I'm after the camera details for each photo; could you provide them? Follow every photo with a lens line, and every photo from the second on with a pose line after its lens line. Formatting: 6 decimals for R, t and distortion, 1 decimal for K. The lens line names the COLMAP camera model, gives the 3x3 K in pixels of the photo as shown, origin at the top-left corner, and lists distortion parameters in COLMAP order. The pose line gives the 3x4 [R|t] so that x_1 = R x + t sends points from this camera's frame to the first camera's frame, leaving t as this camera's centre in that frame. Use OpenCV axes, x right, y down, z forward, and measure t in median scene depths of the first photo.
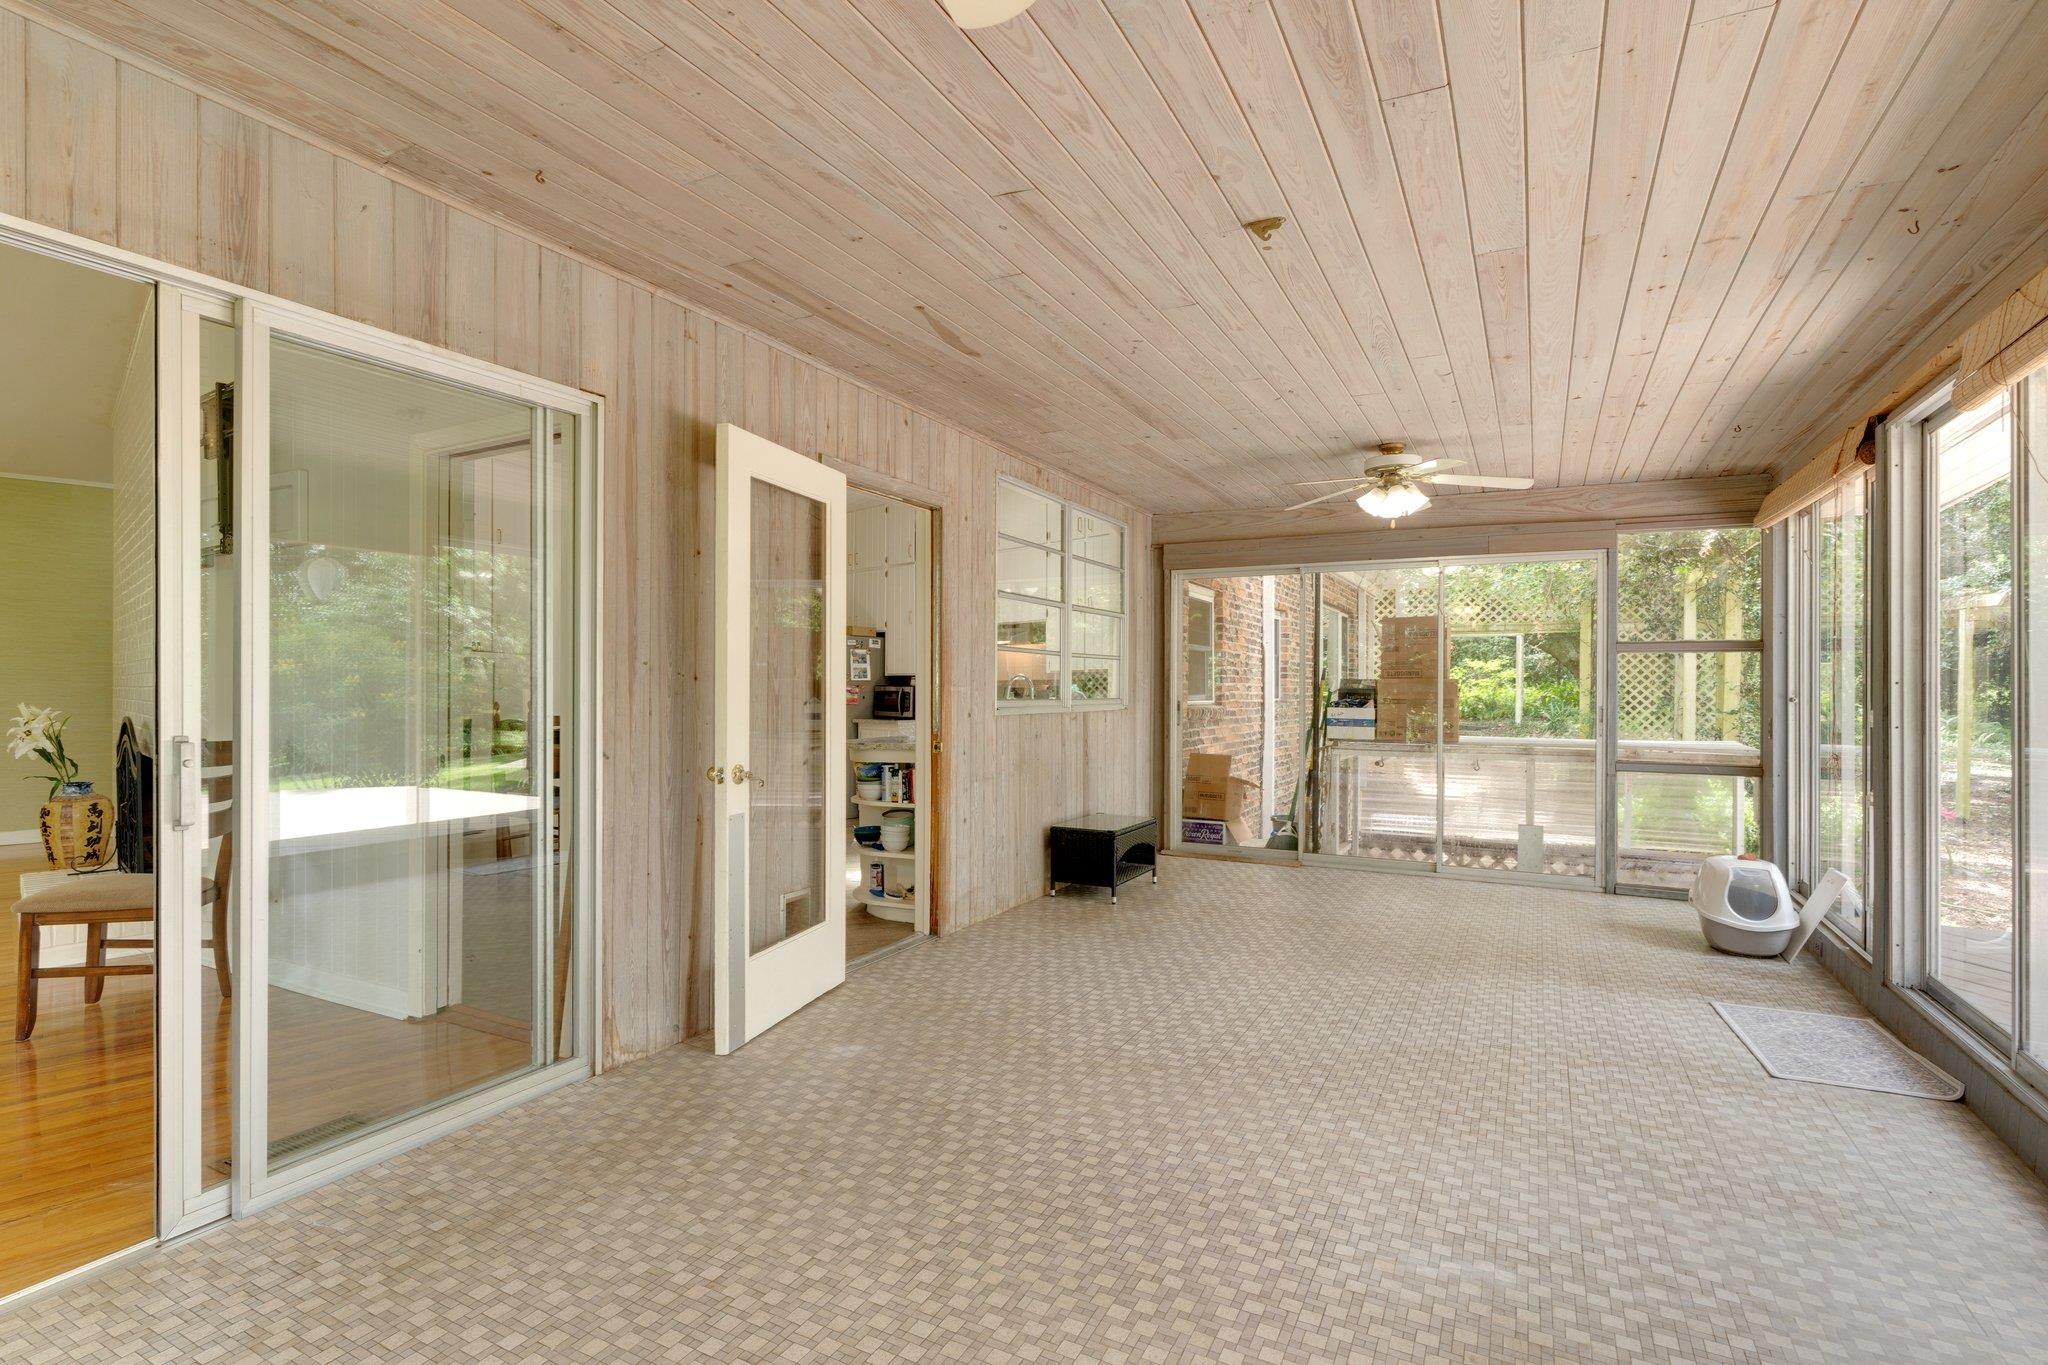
lens RADIAL K [[986.4, 0, 1018.4], [0, 986.4, 684.4], [0, 0, 1]] dist [0.002584, 0.000182]
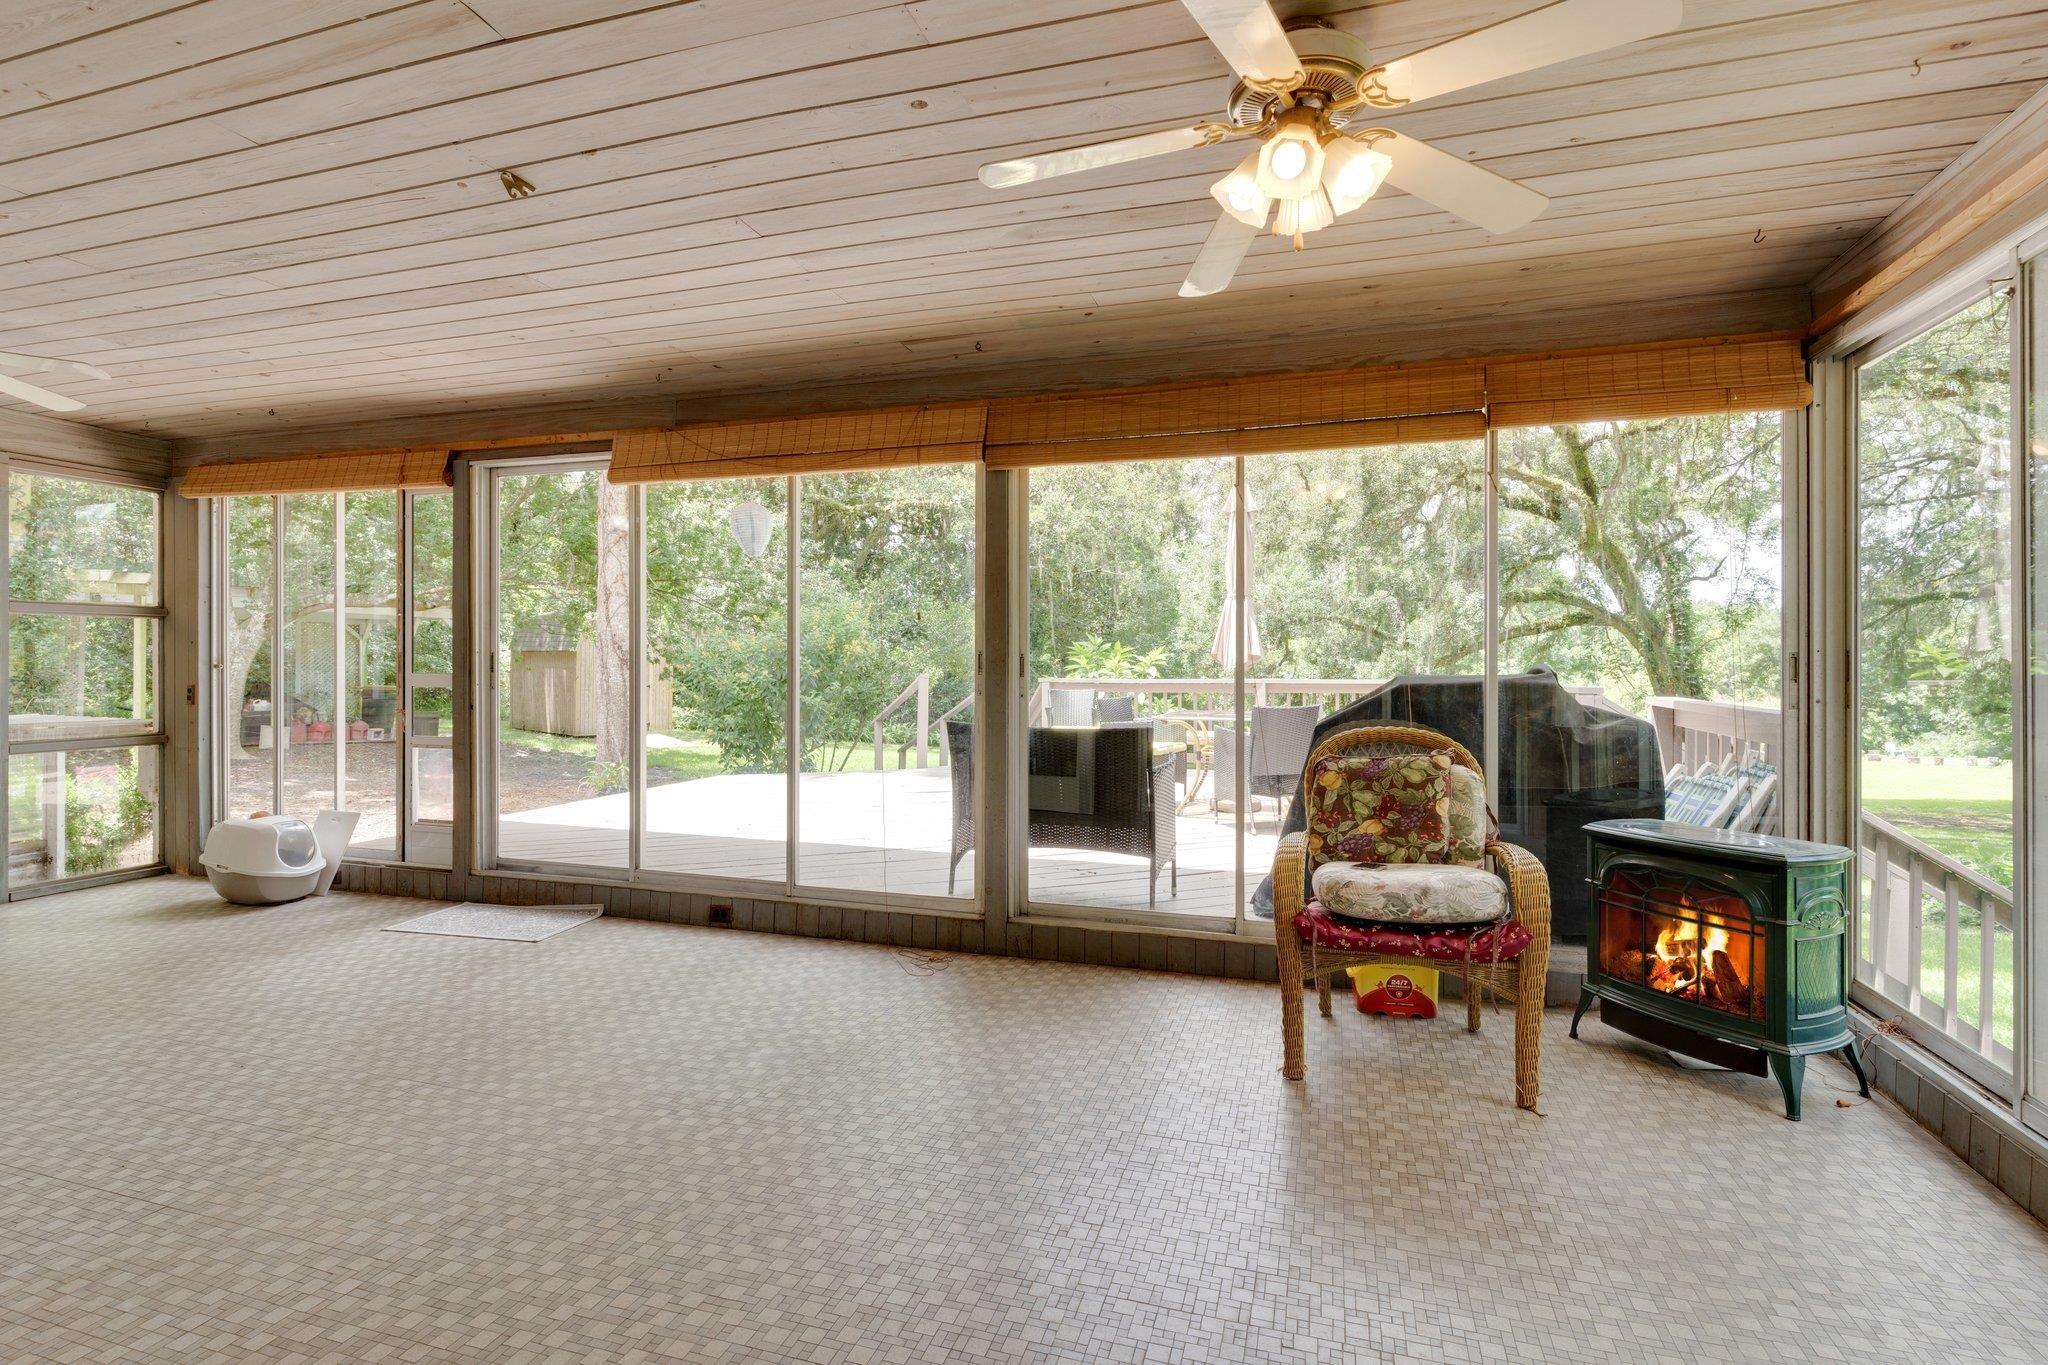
lens RADIAL K [[986.4, 0, 1011.7], [0, 986.4, 665.9], [0, 0, 1]] dist [0.002584, 0.000182]
pose [[-0.172780, -0.012066, 0.984887, -0.633722], [-0.006080, 0.999919, 0.011184, -0.002614], [-0.984942, -0.004056, -0.172839, 0.546001]]
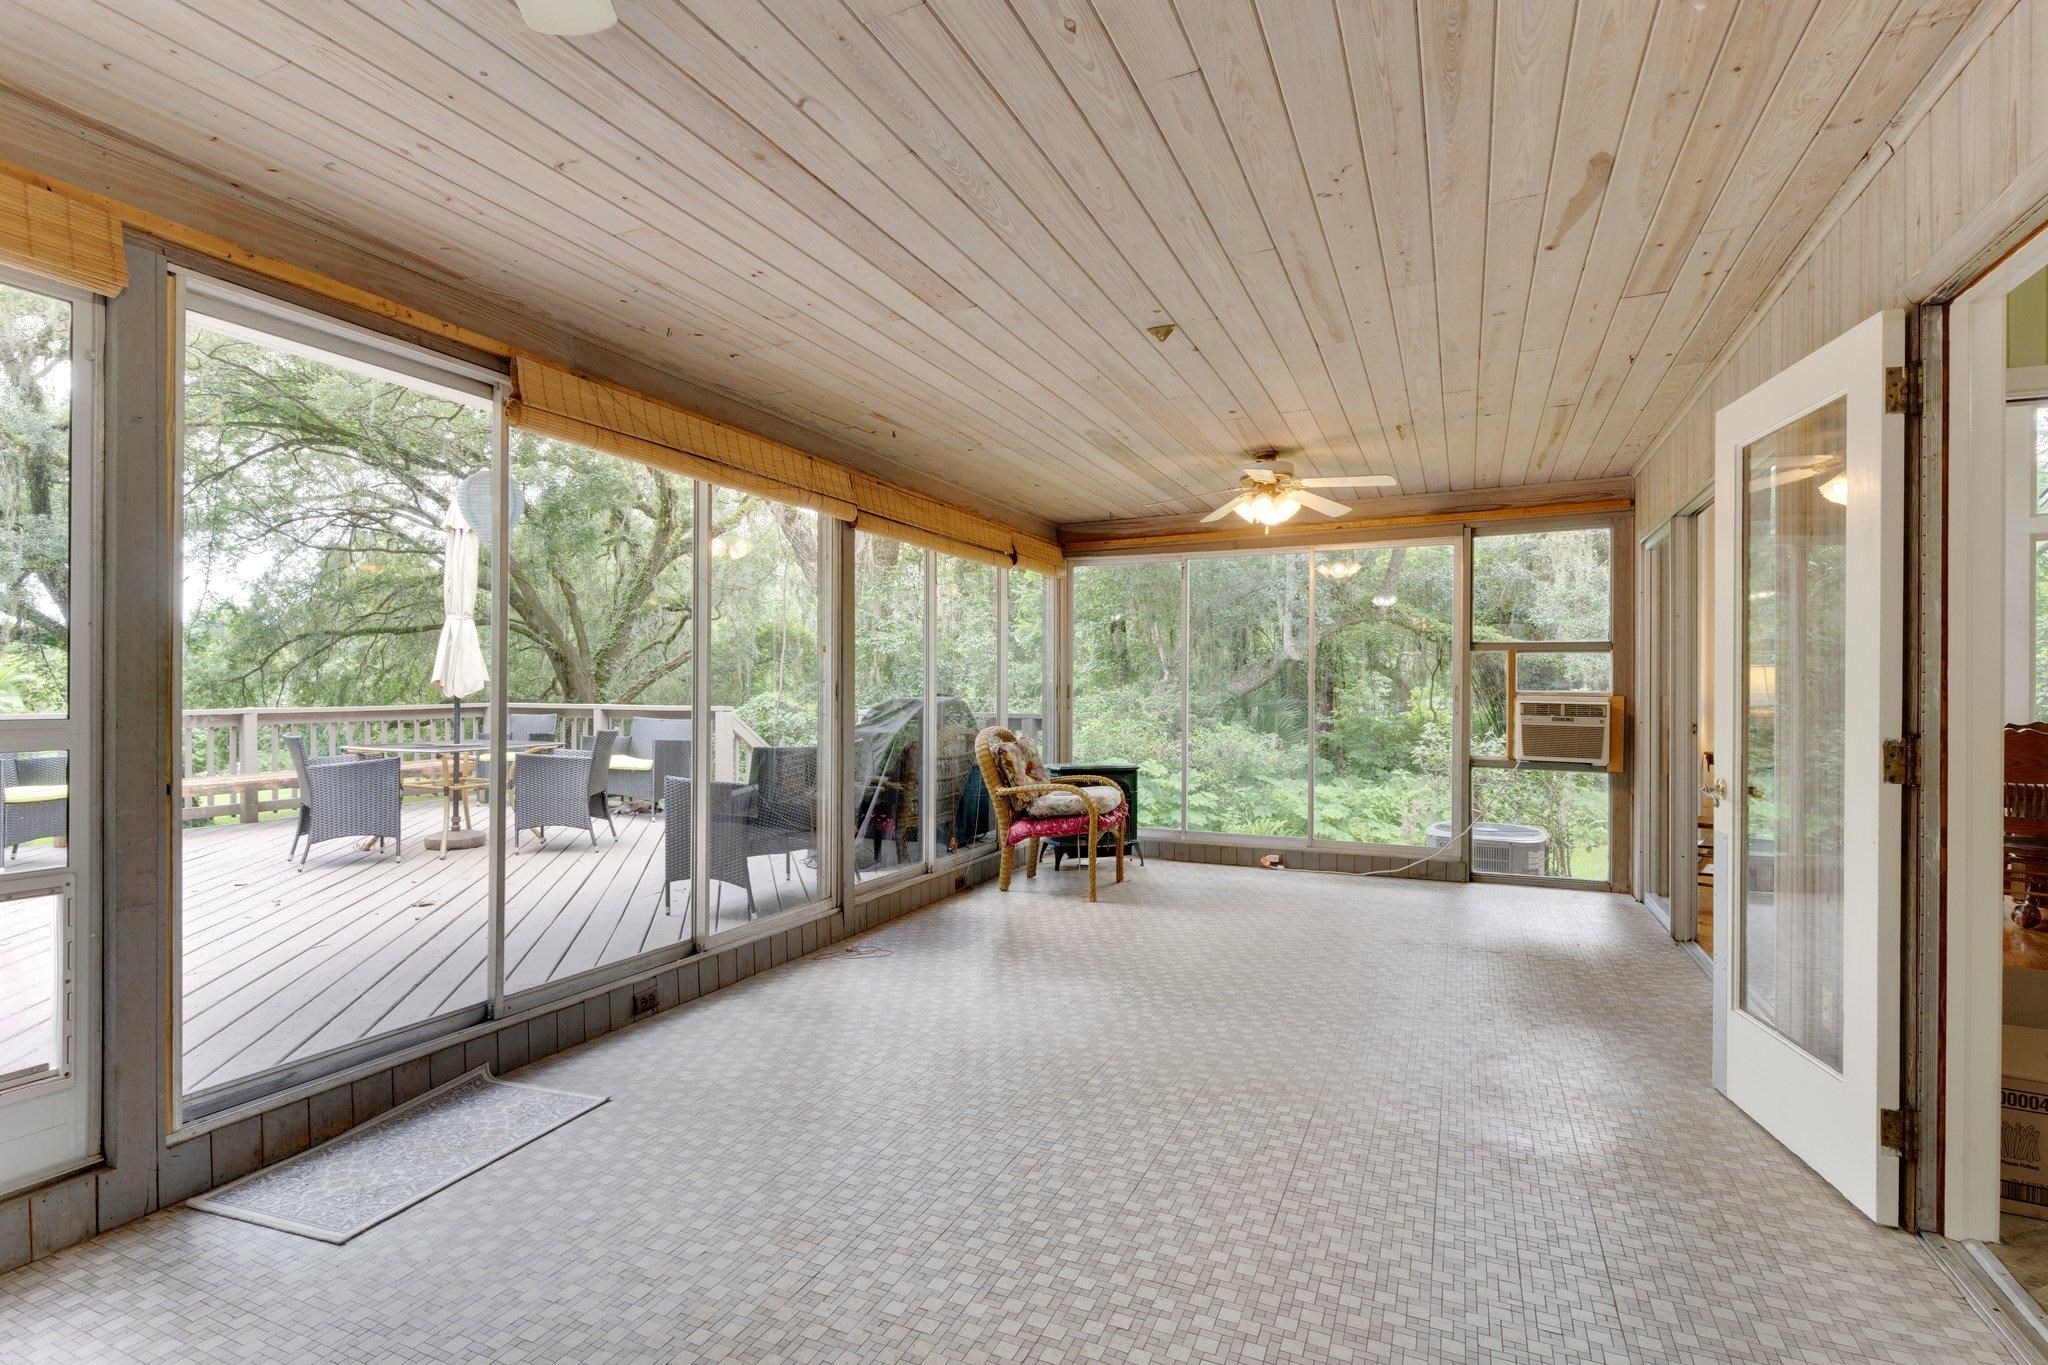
lens RADIAL K [[986.4, 0, 1012.3], [0, 986.4, 693.7], [0, 0, 1]] dist [0.002584, 0.000182]
pose [[-0.998372, -0.009137, -0.056309, 0.405760], [-0.009269, 0.999955, 0.002085, 0.006977], [0.056288, 0.002604, -0.998411, 1.805407]]
